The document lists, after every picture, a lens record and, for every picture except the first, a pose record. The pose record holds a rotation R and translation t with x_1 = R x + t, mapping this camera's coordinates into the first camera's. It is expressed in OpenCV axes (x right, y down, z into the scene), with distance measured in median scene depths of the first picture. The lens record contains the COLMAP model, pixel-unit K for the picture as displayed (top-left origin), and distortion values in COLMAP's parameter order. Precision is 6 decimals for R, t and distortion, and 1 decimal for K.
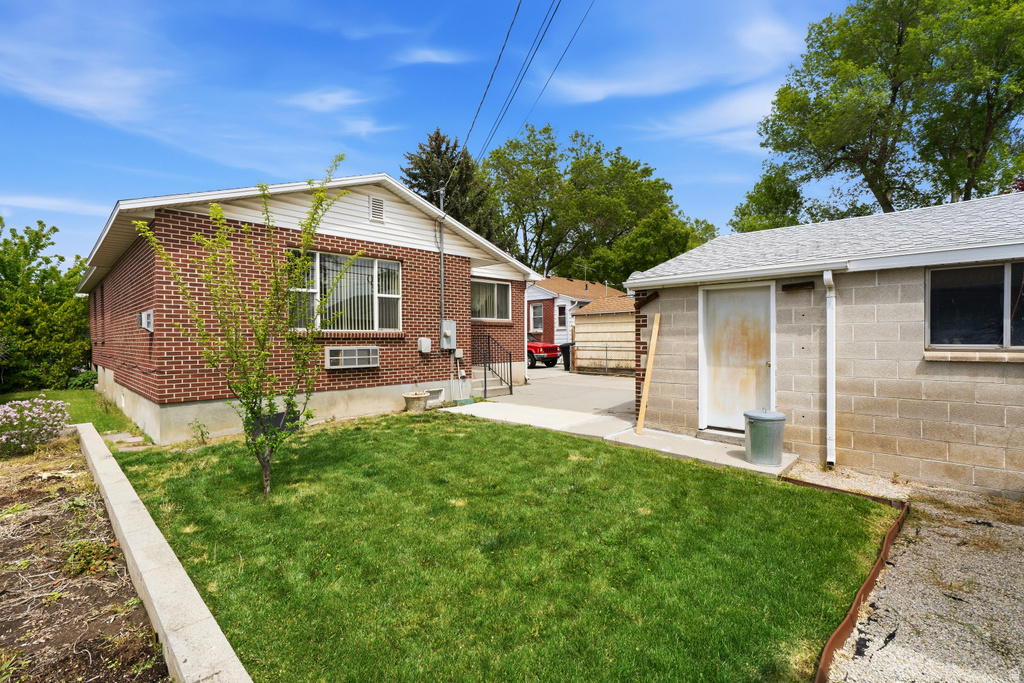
lens RADIAL K [[481.3, 0, 512.0], [0, 481.3, 341.5], [0, 0, 1]] dist [-0.000387, 0.000060]
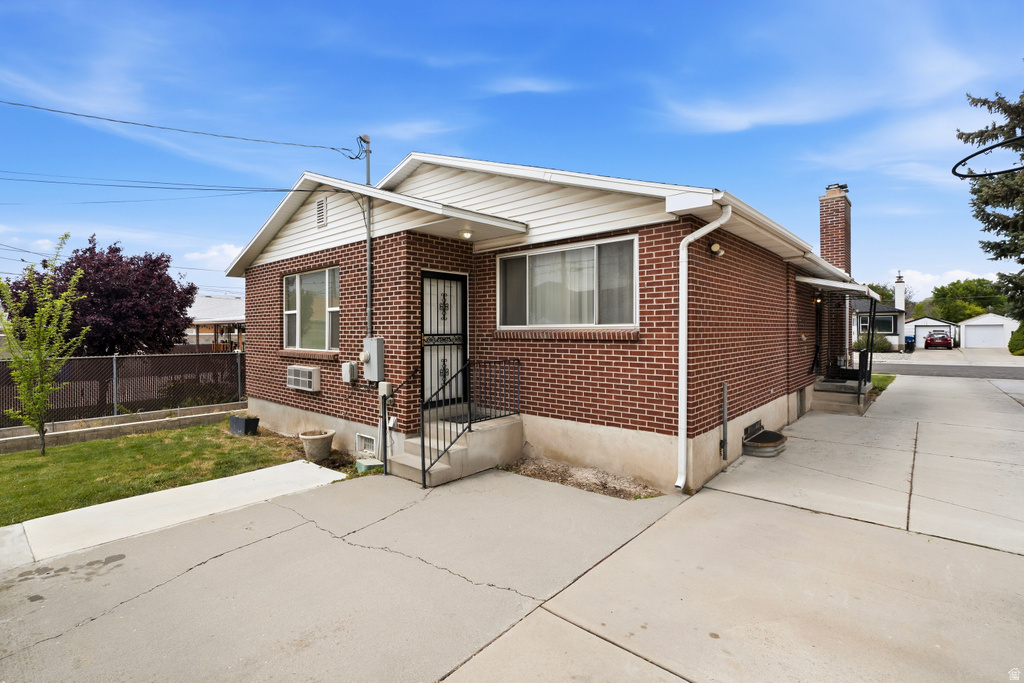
lens RADIAL K [[461.1, 0, 512.0], [0, 461.1, 341.5], [0, 0, 1]] dist [-0.001662, -0.000123]
pose [[0.058238, 0.029015, -0.997881, 0.510490], [0.002529, 0.999570, 0.029212, -0.056608], [0.998299, -0.004224, 0.058140, 1.158119]]
